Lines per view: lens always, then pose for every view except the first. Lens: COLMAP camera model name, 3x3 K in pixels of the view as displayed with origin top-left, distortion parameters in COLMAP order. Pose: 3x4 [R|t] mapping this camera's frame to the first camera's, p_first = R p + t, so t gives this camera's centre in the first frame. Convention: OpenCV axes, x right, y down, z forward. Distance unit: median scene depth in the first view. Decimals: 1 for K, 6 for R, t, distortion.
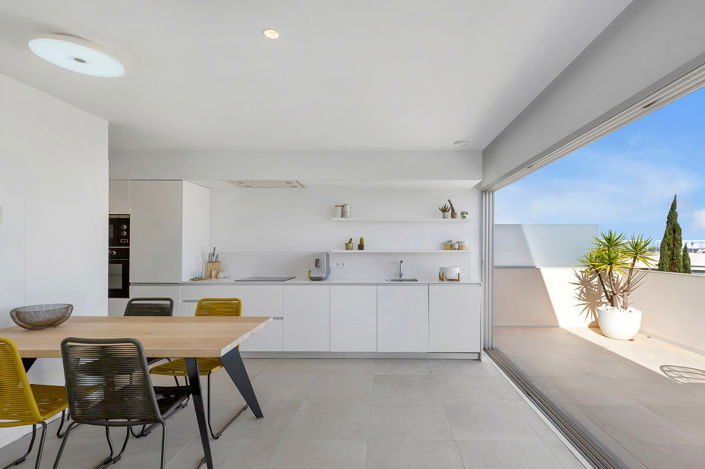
lens RADIAL K [[345.4, 0, 384.1], [0, 345.4, 244.9], [0, 0, 1]] dist [0.011578, 0.000608]
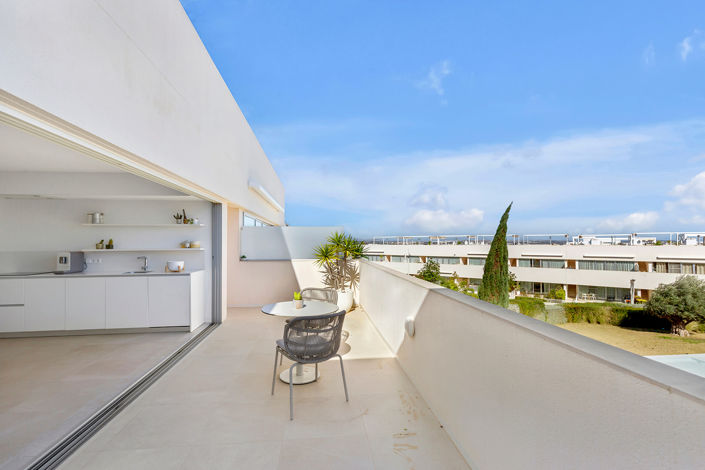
lens RADIAL K [[321.7, 0, 354.1], [0, 321.7, 235.6], [0, 0, 1]] dist [0.003232, -0.000354]
pose [[0.993077, -0.009607, 0.117071, 0.689437], [0.011249, 0.999847, -0.013374, -0.008768], [-0.116925, 0.014599, 0.993033, -0.274482]]
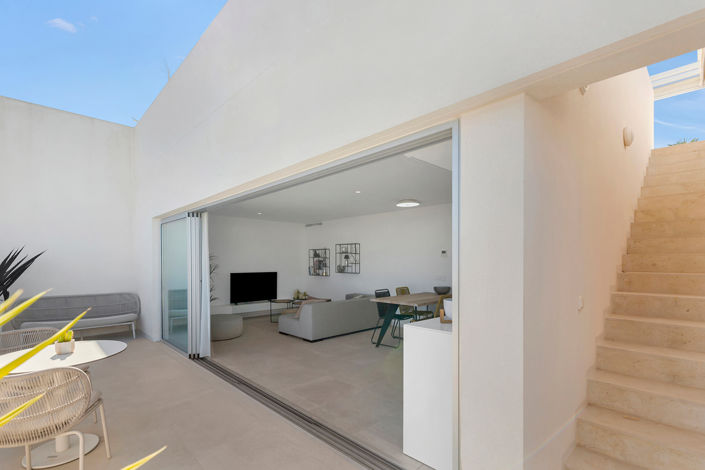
lens RADIAL K [[321.7, 0, 346.4], [0, 321.7, 262.7], [0, 0, 1]] dist [0.003232, -0.000354]
pose [[-0.719325, -0.007374, -0.694634, 0.669595], [-0.001469, 0.999958, -0.009094, 0.006340], [0.694672, -0.005521, -0.719305, 1.180599]]
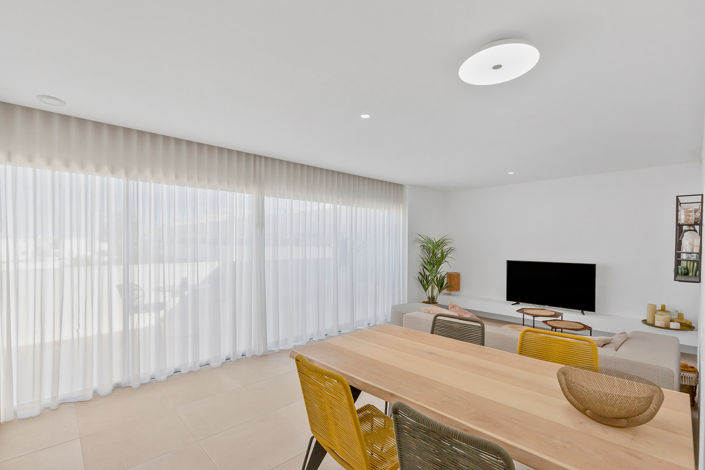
lens RADIAL K [[321.7, 0, 352.4], [0, 321.7, 241.8], [0, 0, 1]] dist [0.003232, -0.000354]
pose [[-0.703161, -0.012712, 0.710917, -0.560296], [-0.017384, 0.999849, 0.000684, -0.017038], [-0.710818, -0.011878, -0.703275, 0.858874]]
